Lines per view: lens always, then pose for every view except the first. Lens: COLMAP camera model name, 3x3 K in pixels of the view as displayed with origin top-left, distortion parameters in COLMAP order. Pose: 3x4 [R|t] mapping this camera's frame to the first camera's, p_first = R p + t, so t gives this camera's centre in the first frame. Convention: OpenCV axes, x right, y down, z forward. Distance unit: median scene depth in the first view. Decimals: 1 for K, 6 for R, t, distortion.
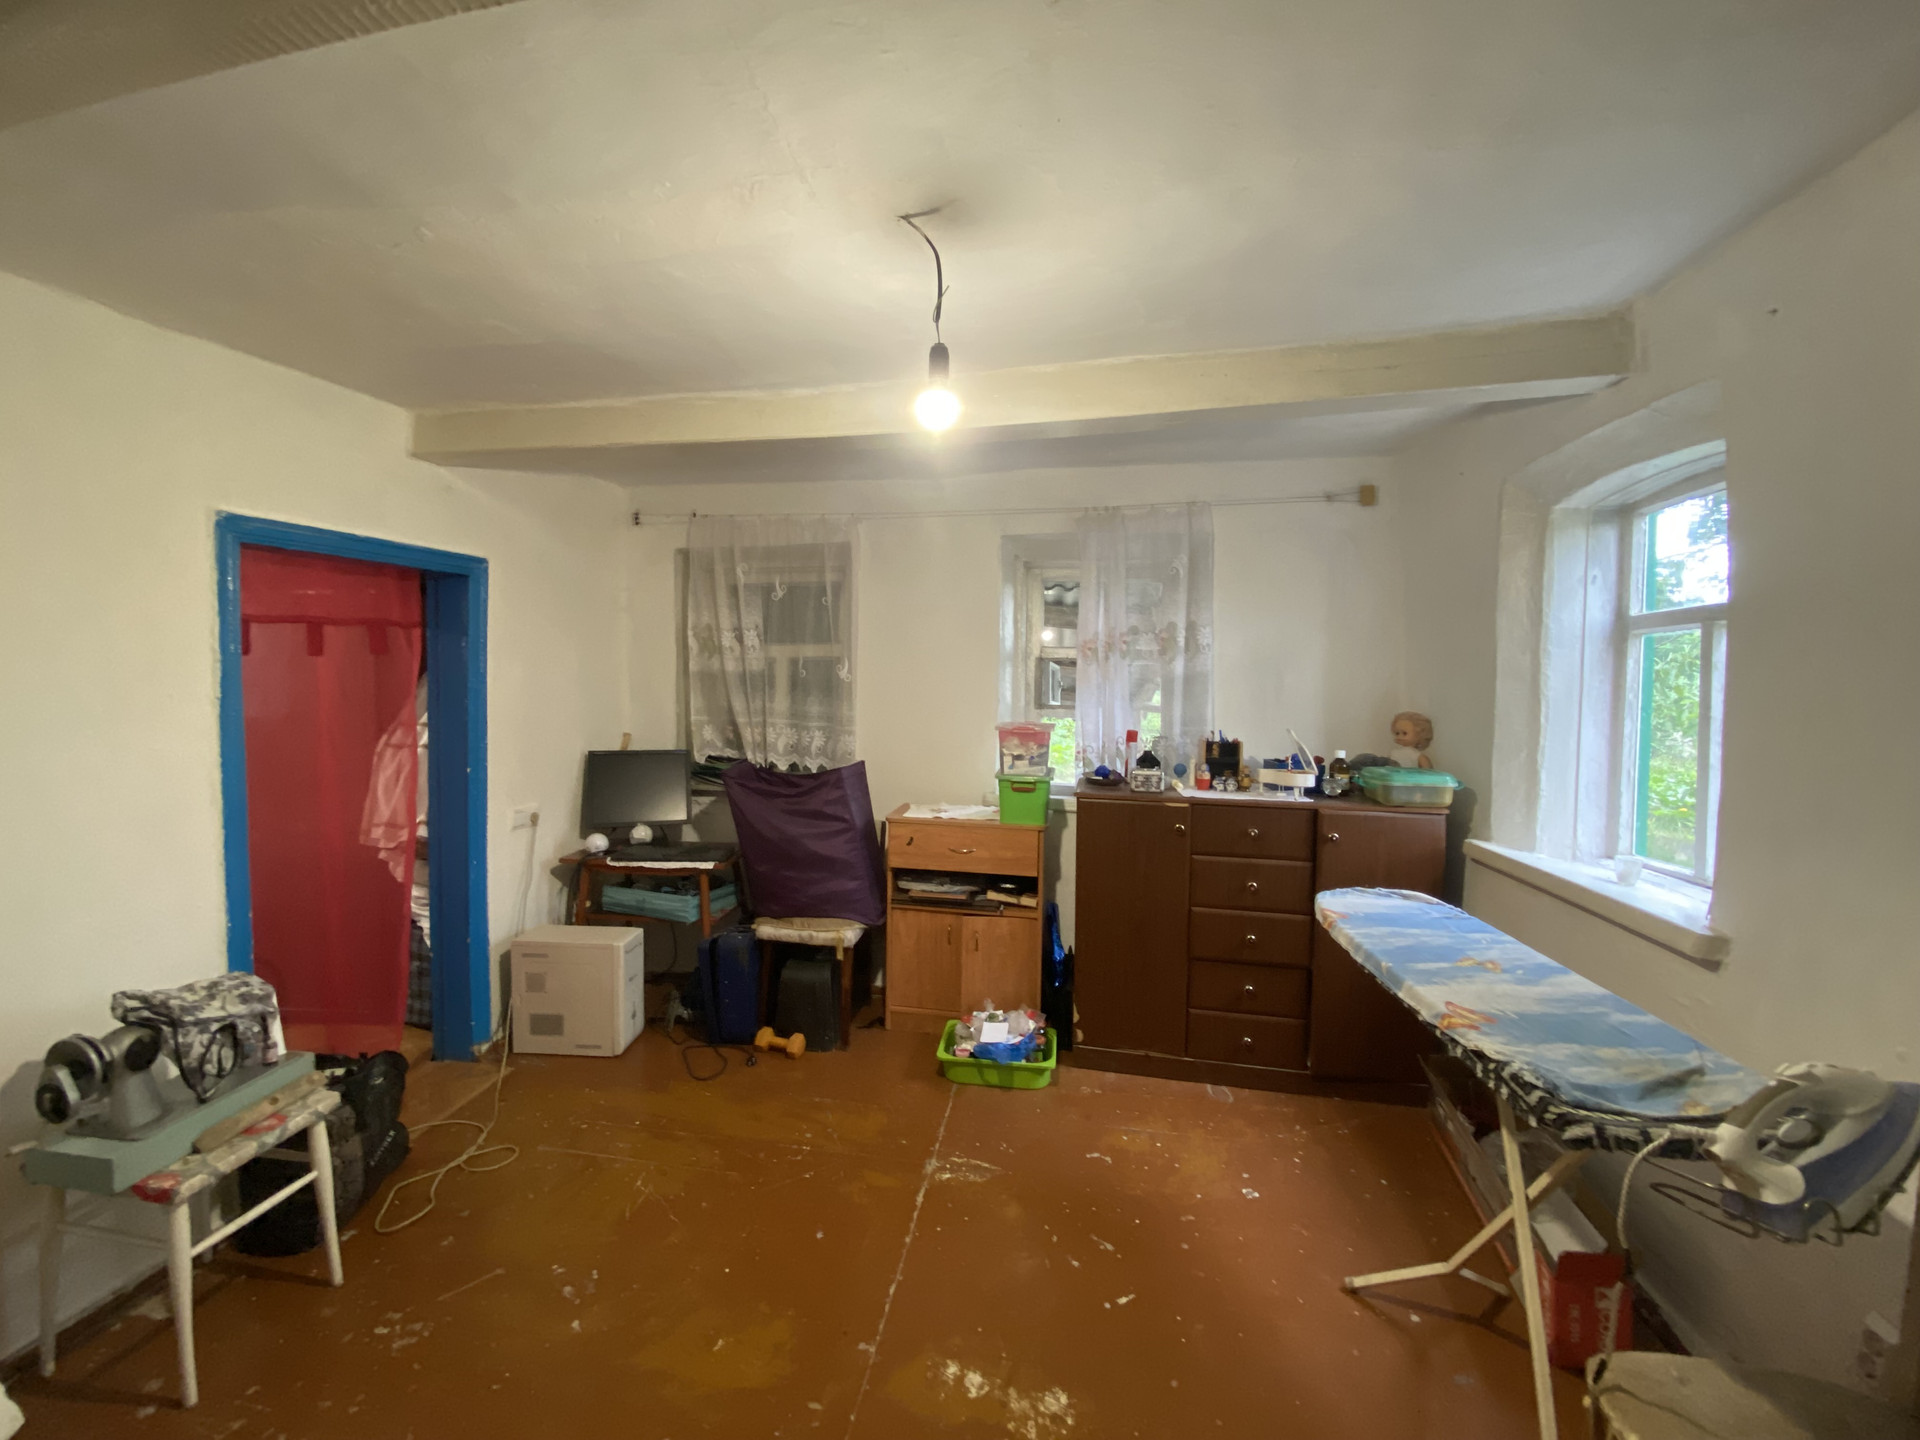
lens RADIAL K [[783.3, 0, 948.6], [0, 783.3, 722.4], [0, 0, 1]] dist [0.025095, -0.022054]
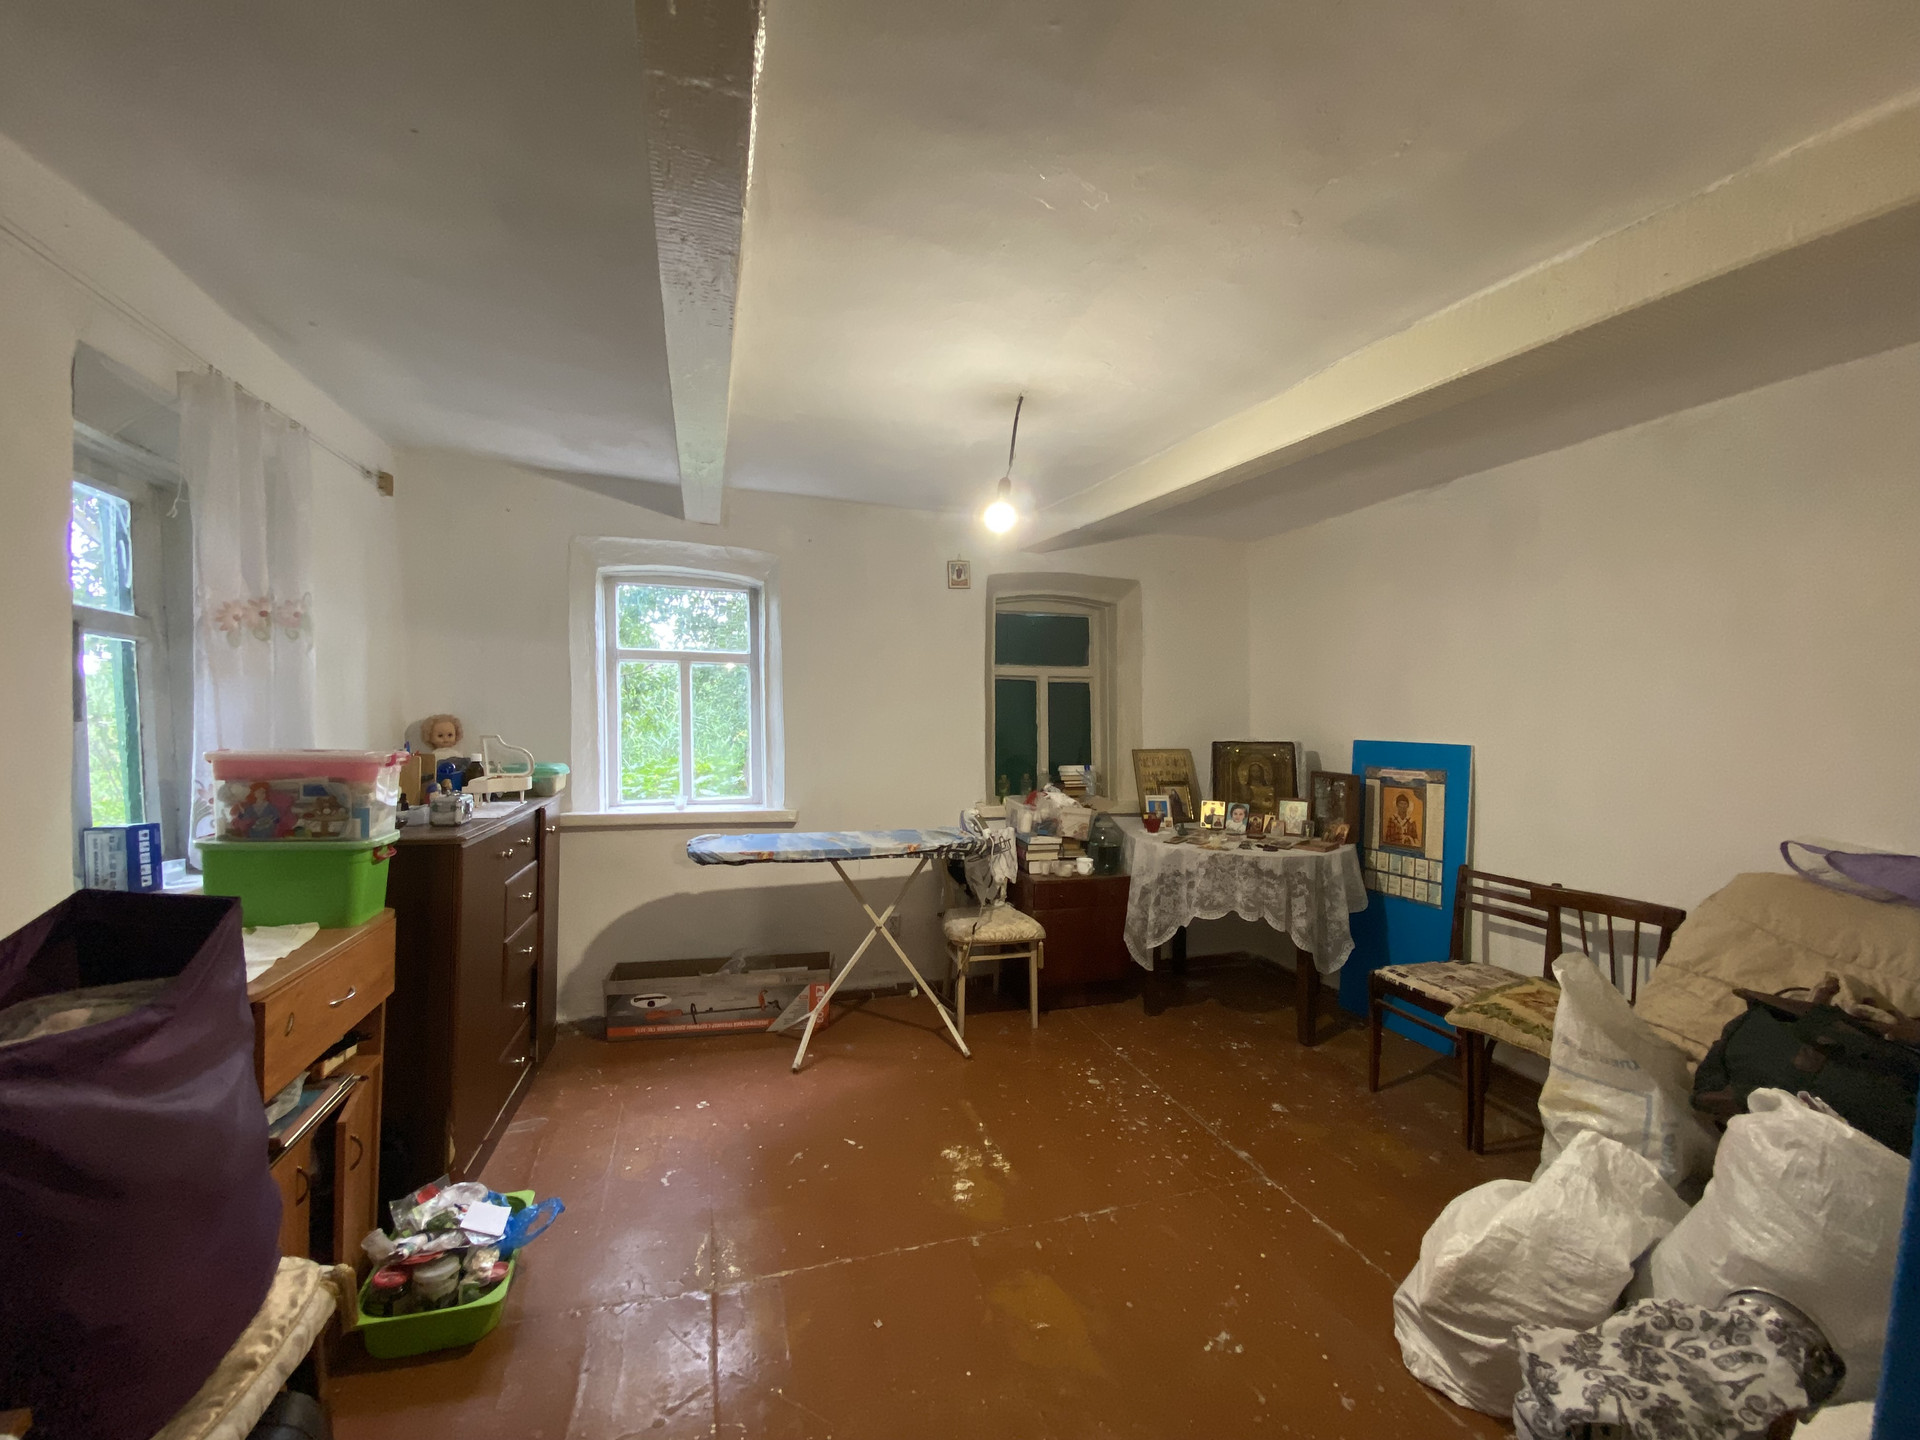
lens RADIAL K [[783.3, 0, 948.6], [0, 783.3, 722.4], [0, 0, 1]] dist [0.025095, -0.022054]
pose [[-0.457783, -0.017909, 0.888884, -1.143204], [0.025218, 0.999133, 0.033118, -0.043248], [-0.888706, 0.037577, -0.456934, 1.555706]]
